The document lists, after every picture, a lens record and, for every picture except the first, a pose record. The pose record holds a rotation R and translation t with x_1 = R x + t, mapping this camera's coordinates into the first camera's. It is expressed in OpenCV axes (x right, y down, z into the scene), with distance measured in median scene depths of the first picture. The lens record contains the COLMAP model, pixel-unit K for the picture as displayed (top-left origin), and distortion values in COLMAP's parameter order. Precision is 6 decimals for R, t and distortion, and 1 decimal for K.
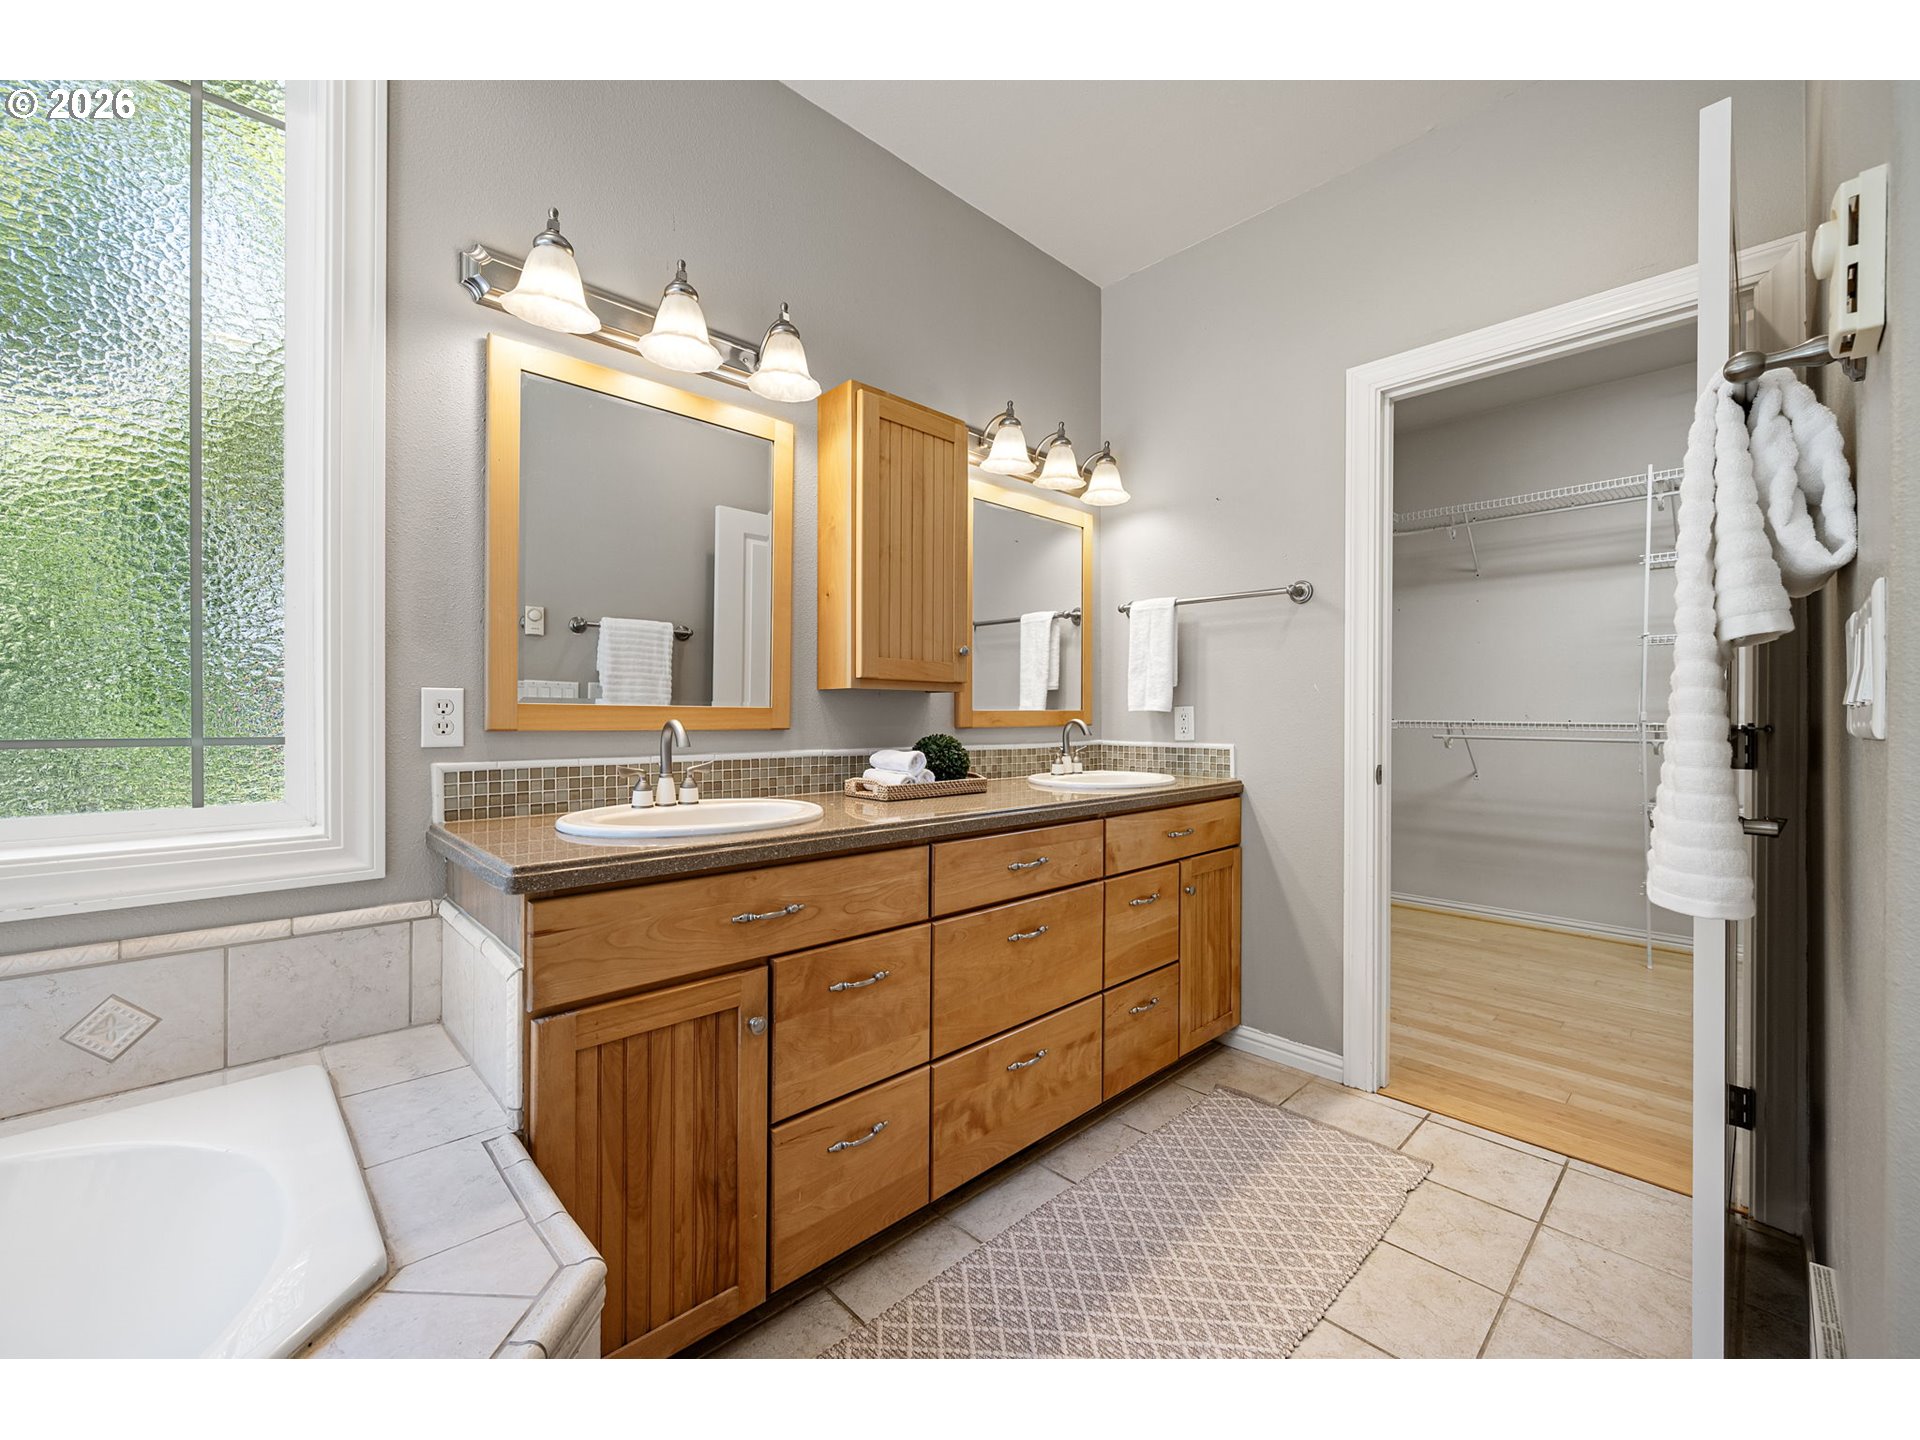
lens RADIAL K [[767.7, 0, 955.4], [0, 767.7, 716.2], [0, 0, 1]] dist [-0.001847, -0.000788]
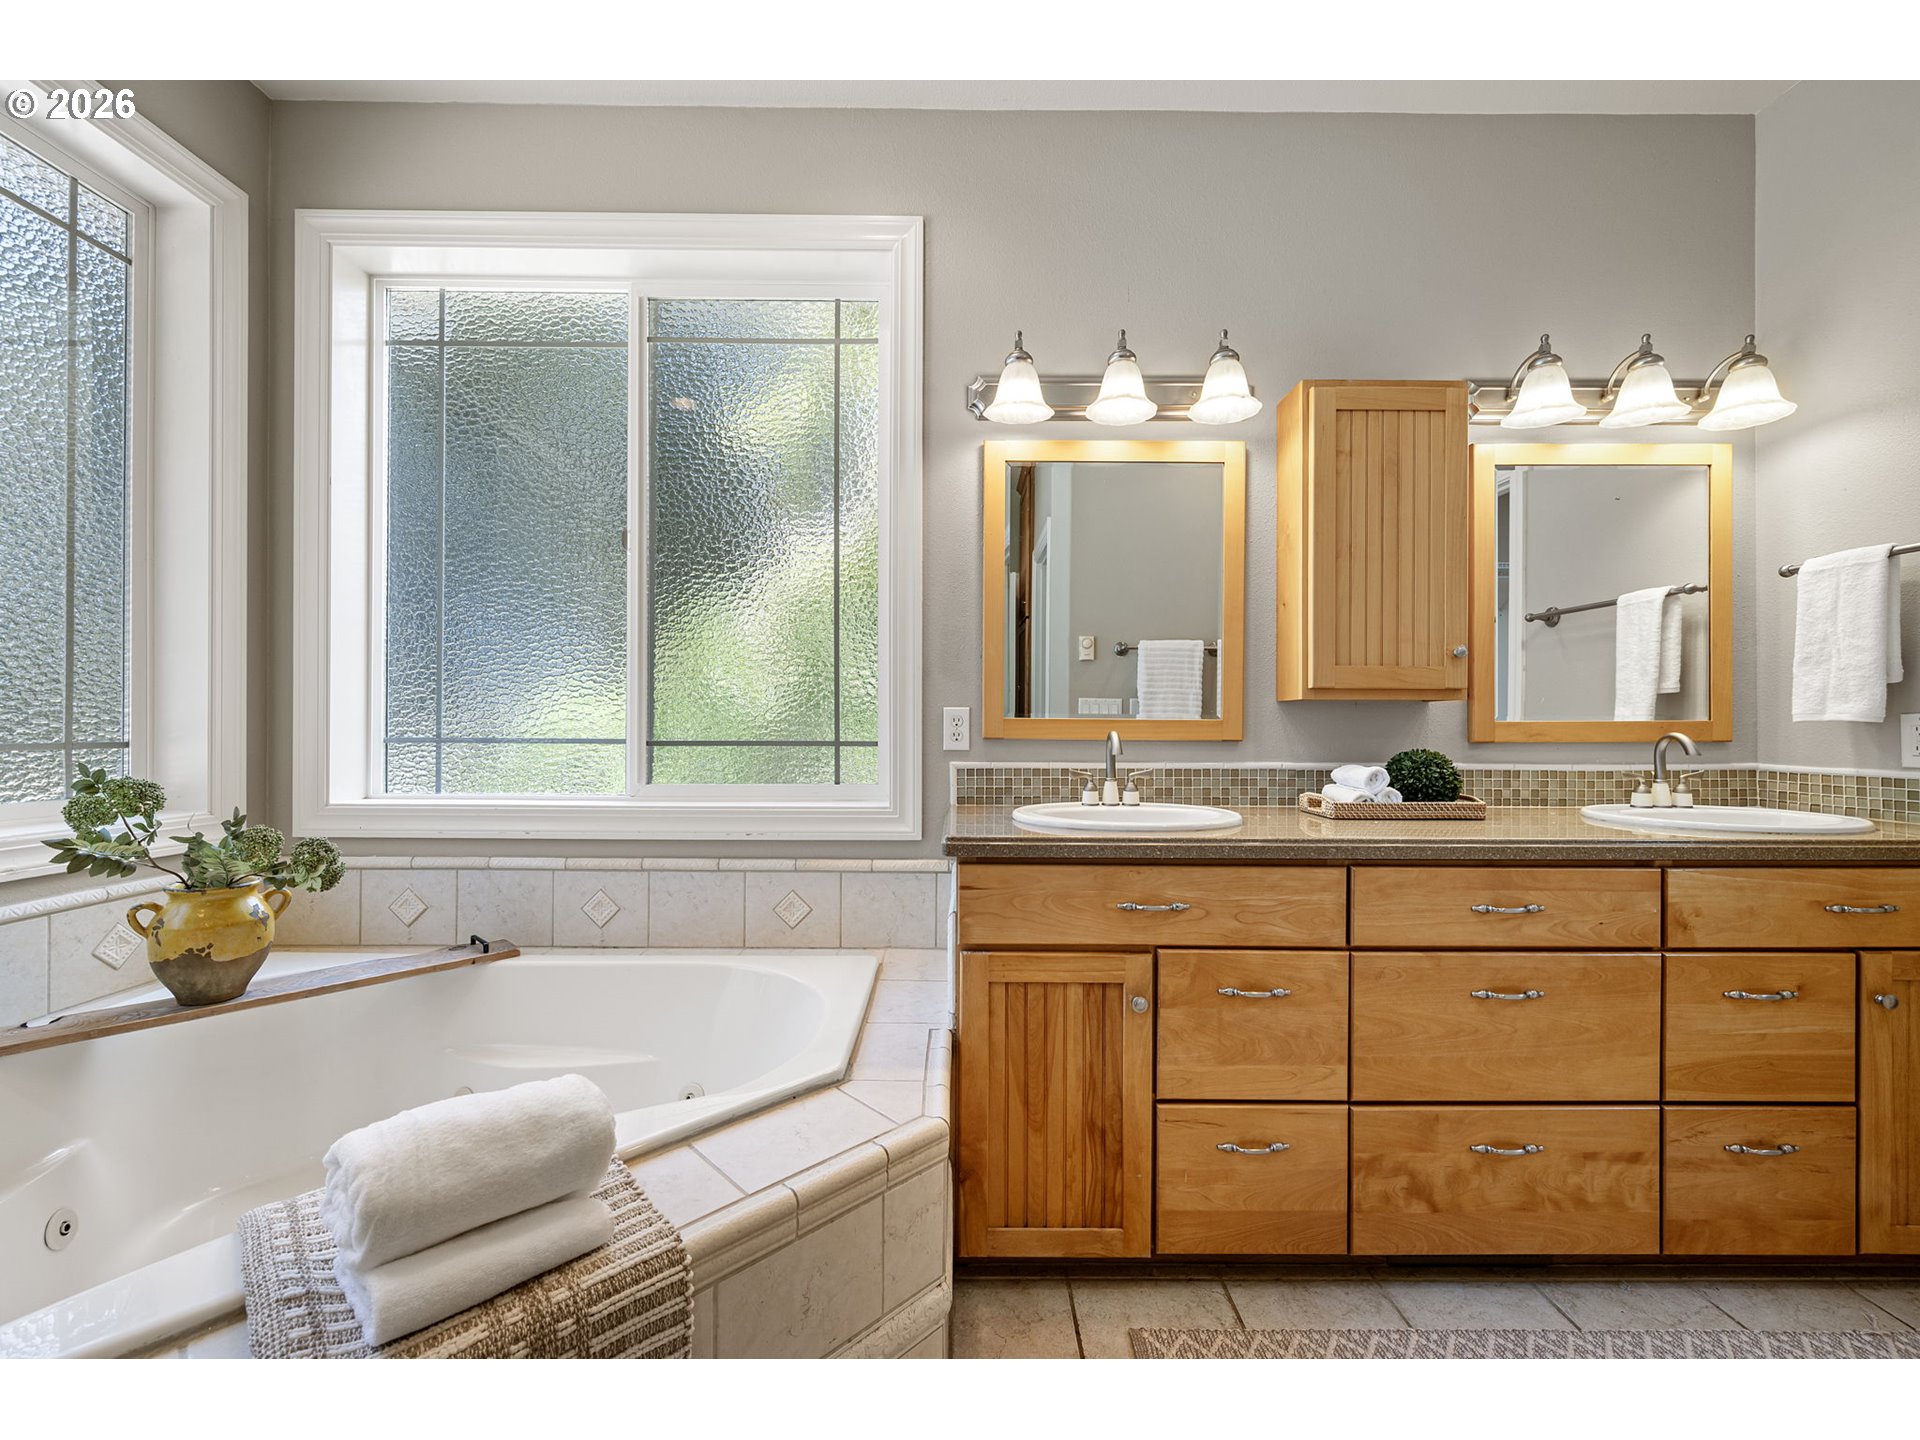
lens RADIAL K [[767.7, 0, 963.7], [0, 767.7, 725.4], [0, 0, 1]] dist [-0.001847, -0.000788]
pose [[0.727056, -0.001415, -0.686577, 0.251614], [-0.001423, 0.999993, -0.003568, 0.000313], [0.686577, 0.003571, 0.727049, 0.007019]]
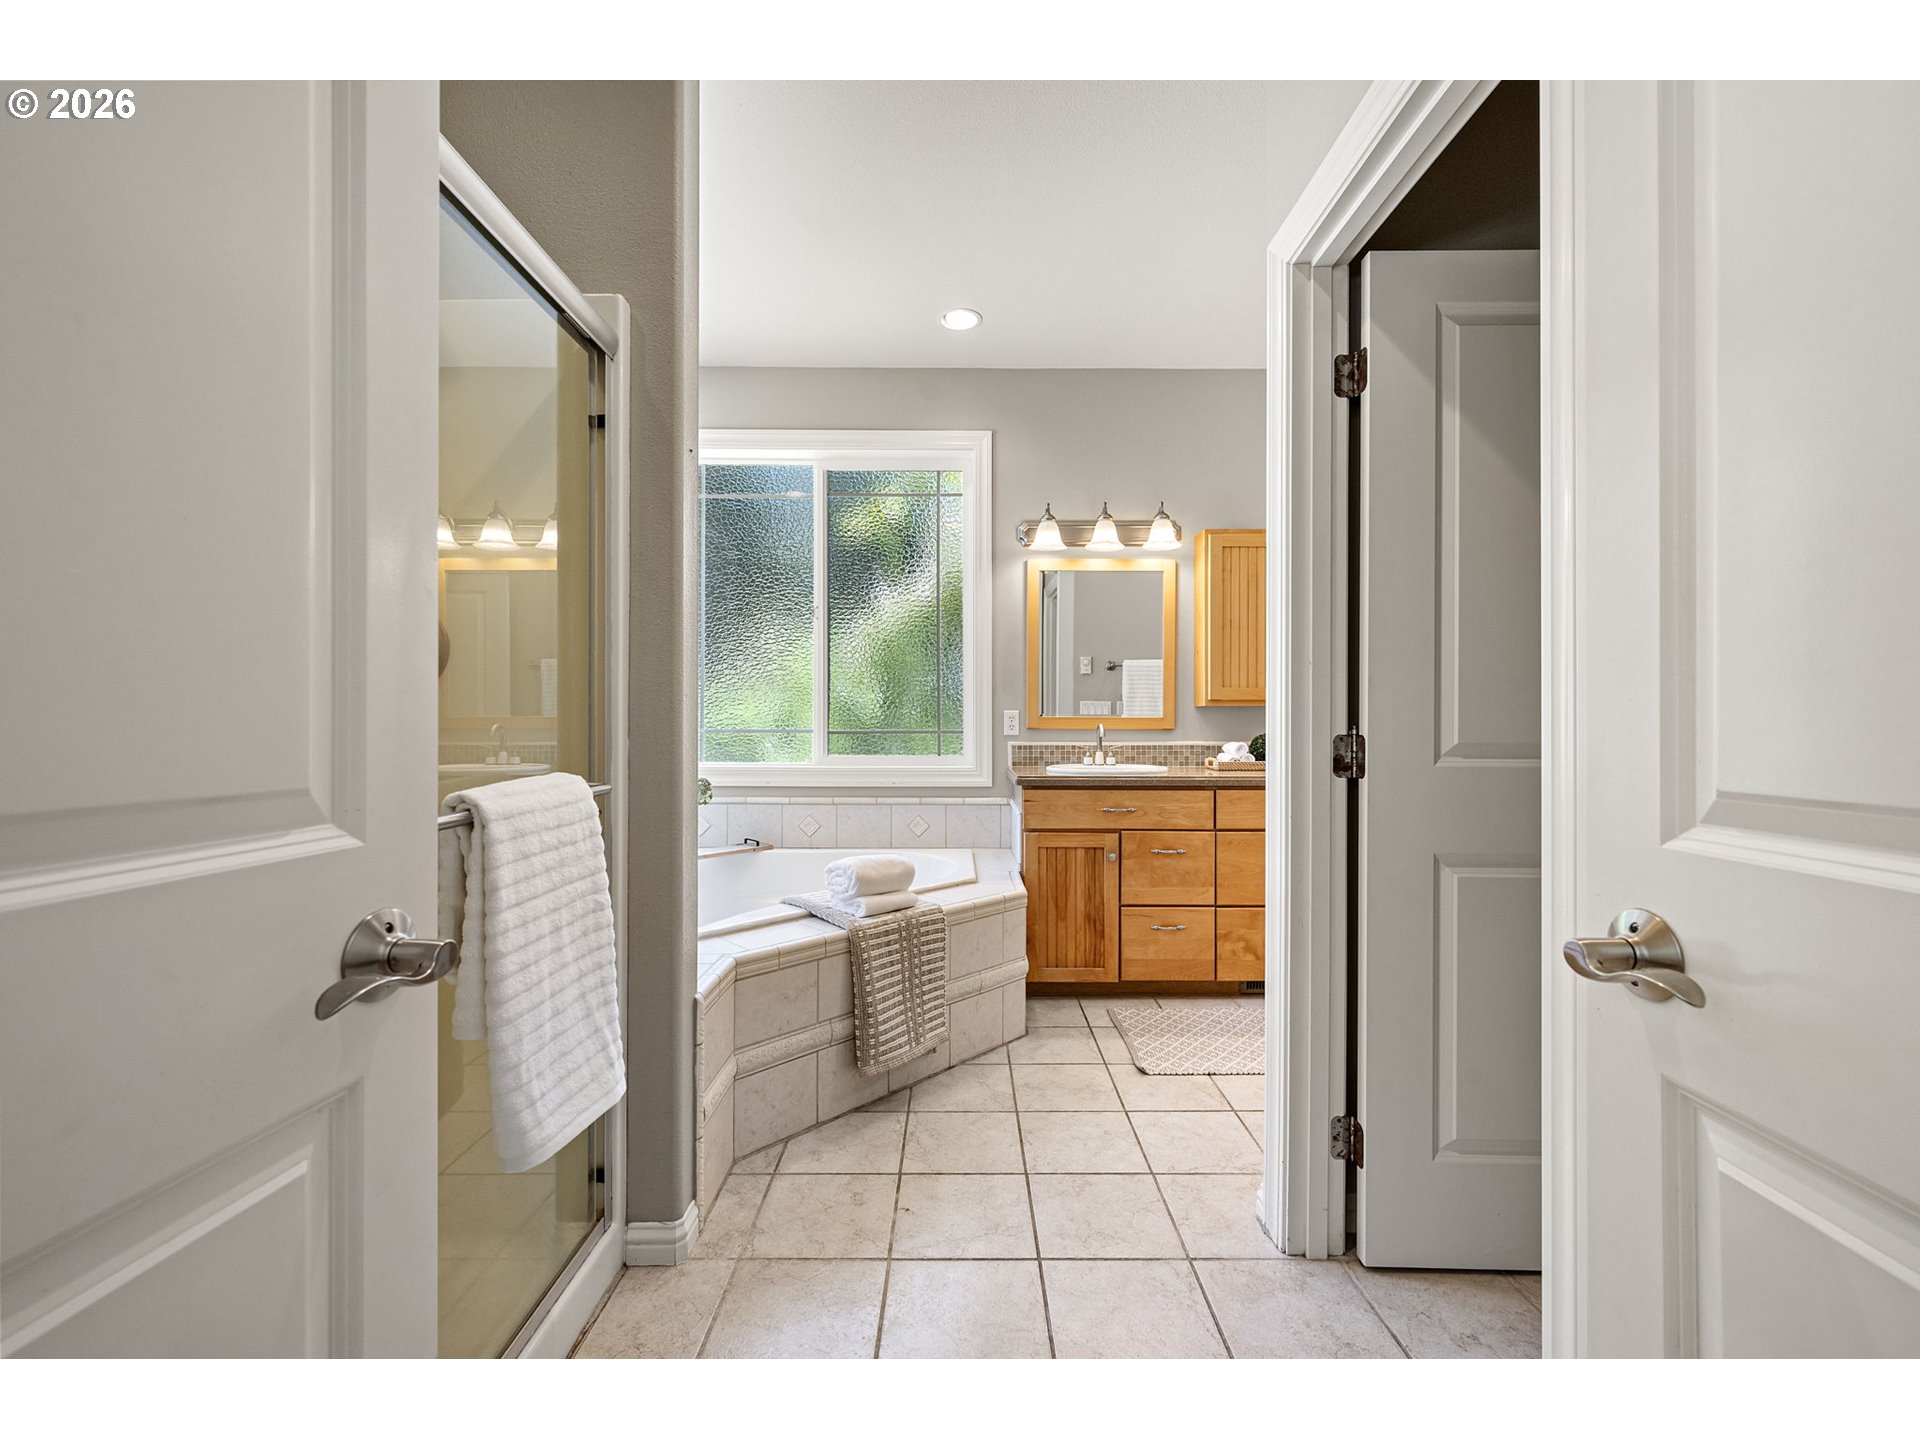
lens RADIAL K [[767.7, 0, 966.2], [0, 767.7, 722.0], [0, 0, 1]] dist [-0.001847, -0.000788]
pose [[0.729641, -0.003294, -0.683823, 0.768866], [0.001670, 0.999994, -0.003035, 0.004806], [0.683829, 0.001073, 0.729642, -0.751429]]
